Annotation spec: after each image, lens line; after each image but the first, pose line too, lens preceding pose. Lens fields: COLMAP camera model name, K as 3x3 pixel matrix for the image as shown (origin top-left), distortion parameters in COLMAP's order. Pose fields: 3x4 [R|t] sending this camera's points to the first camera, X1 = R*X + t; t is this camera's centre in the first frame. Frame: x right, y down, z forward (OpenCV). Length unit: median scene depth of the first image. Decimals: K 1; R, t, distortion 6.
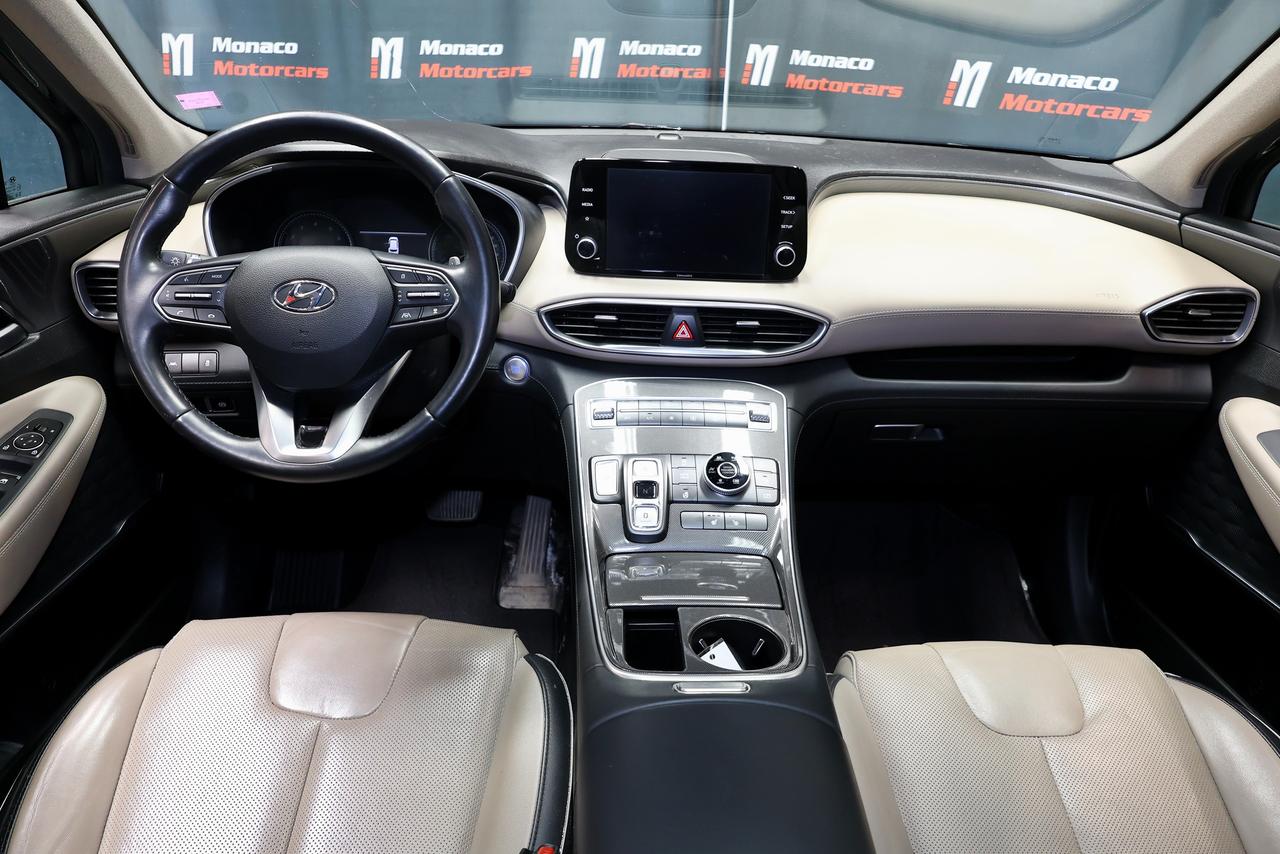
lens RADIAL K [[907.3, 0, 639.0], [0, 907.3, 430.3], [0, 0, 1]] dist [-0.010924, 0.004313]
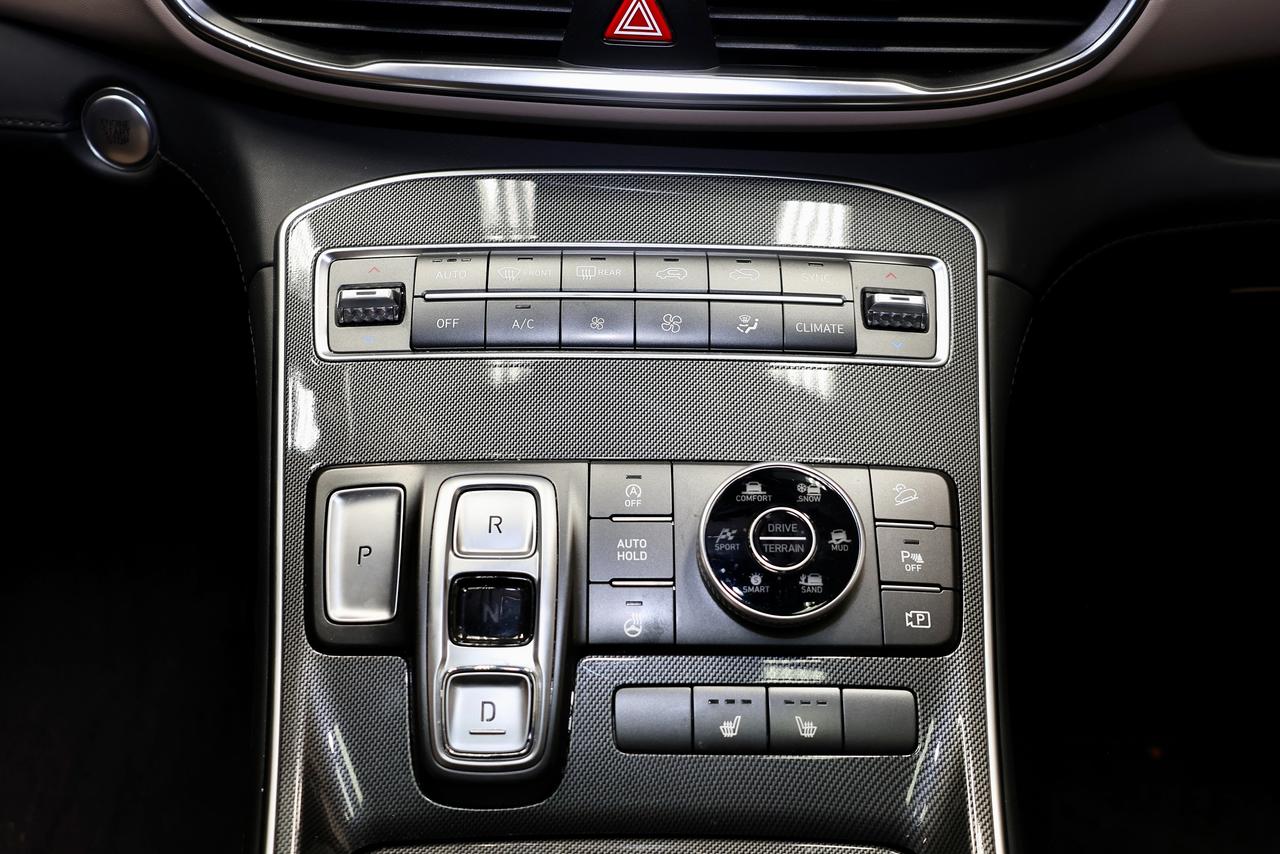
lens RADIAL K [[1386.1, 0, 648.1], [0, 1386.1, 420.7], [0, 0, 1]] dist [-0.004795, 0.000000]
pose [[0.999964, 0.001478, -0.008366, 0.056809], [0.000459, 0.973910, 0.226936, -0.085690], [0.008483, -0.226932, 0.973874, 0.561663]]
